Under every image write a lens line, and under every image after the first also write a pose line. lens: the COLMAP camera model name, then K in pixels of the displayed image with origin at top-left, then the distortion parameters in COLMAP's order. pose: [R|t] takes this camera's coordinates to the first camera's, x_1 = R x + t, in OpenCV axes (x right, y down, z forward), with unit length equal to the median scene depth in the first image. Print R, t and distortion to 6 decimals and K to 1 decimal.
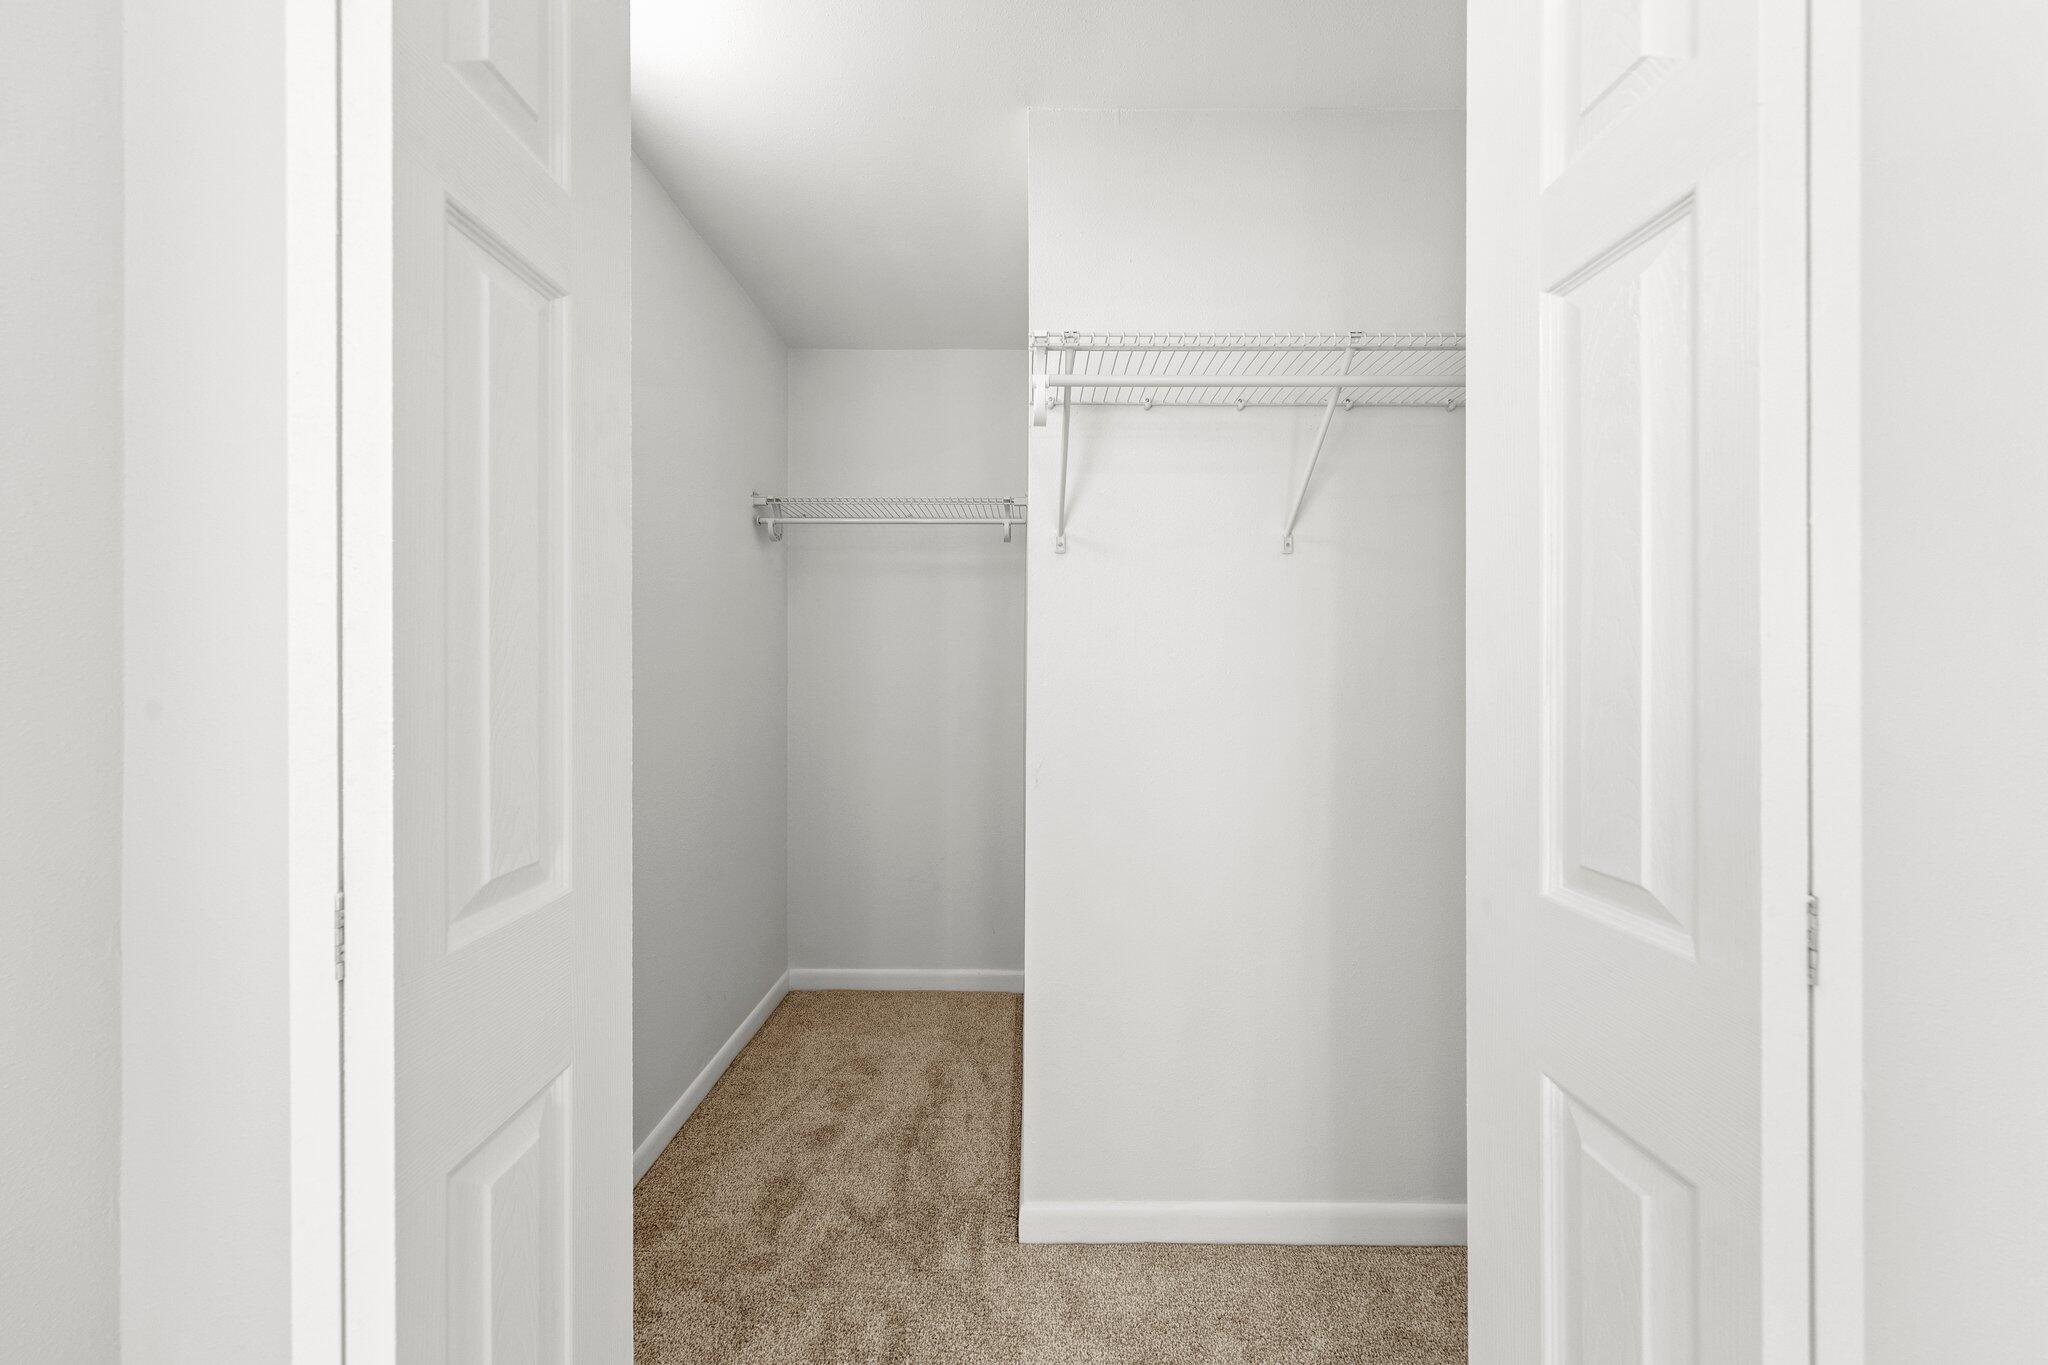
lens RADIAL K [[665.3, 0, 1025.6], [0, 665.3, 656.7], [0, 0, 1]] dist [0.007195, -0.000129]
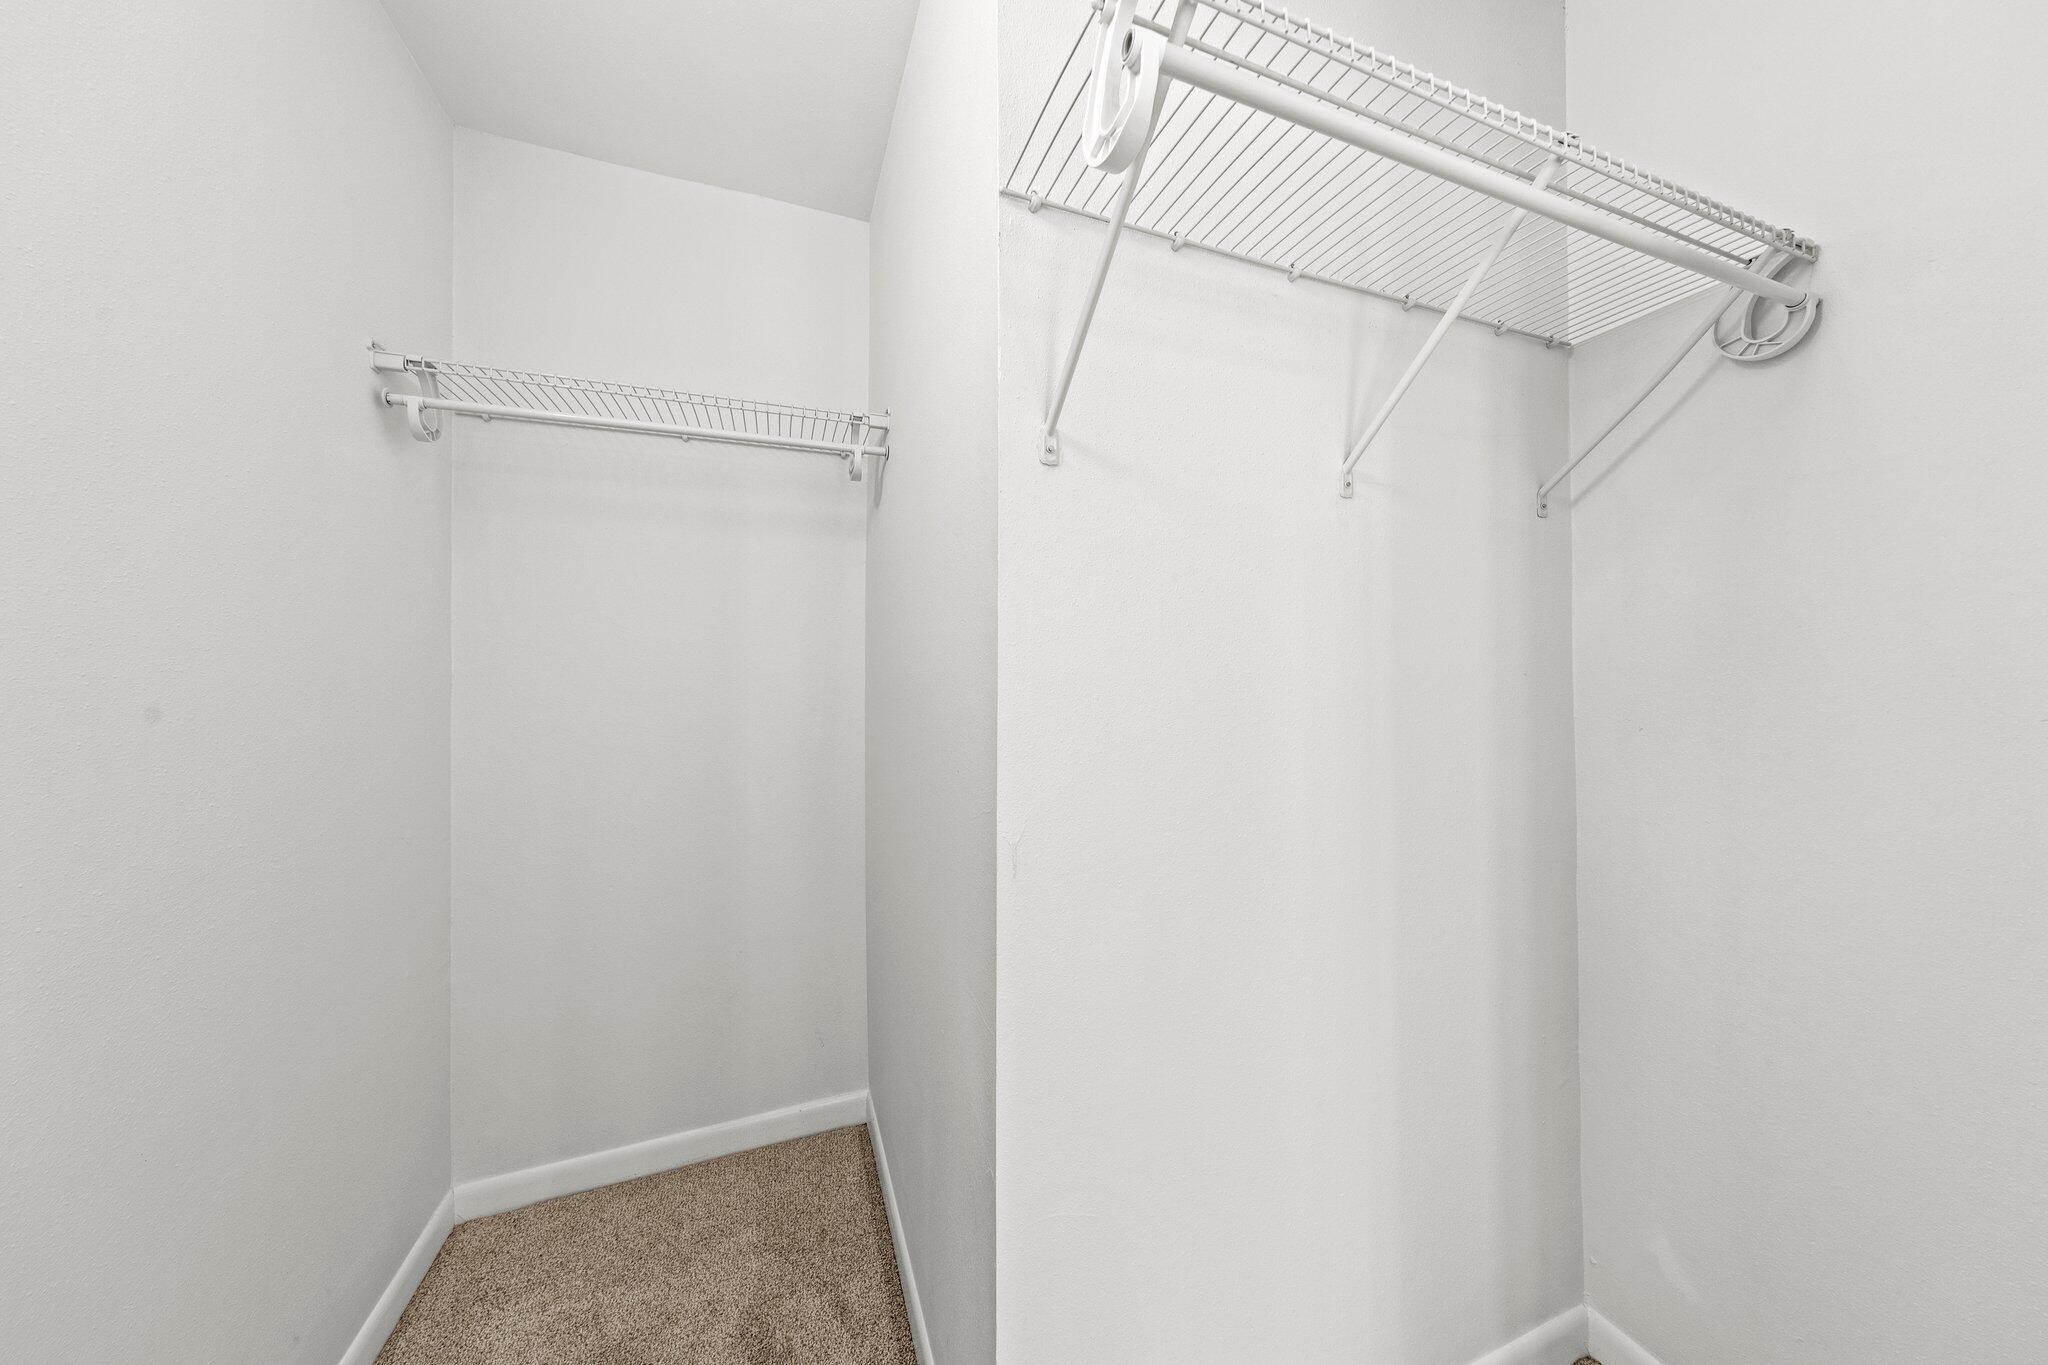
lens RADIAL K [[665.3, 0, 1025.6], [0, 665.3, 656.7], [0, 0, 1]] dist [0.007195, -0.000129]
pose [[0.931477, -0.000363, 0.363800, -0.113963], [-0.000577, 0.999997, 0.002475, 0.005779], [-0.363800, -0.002515, 0.931474, 0.302007]]
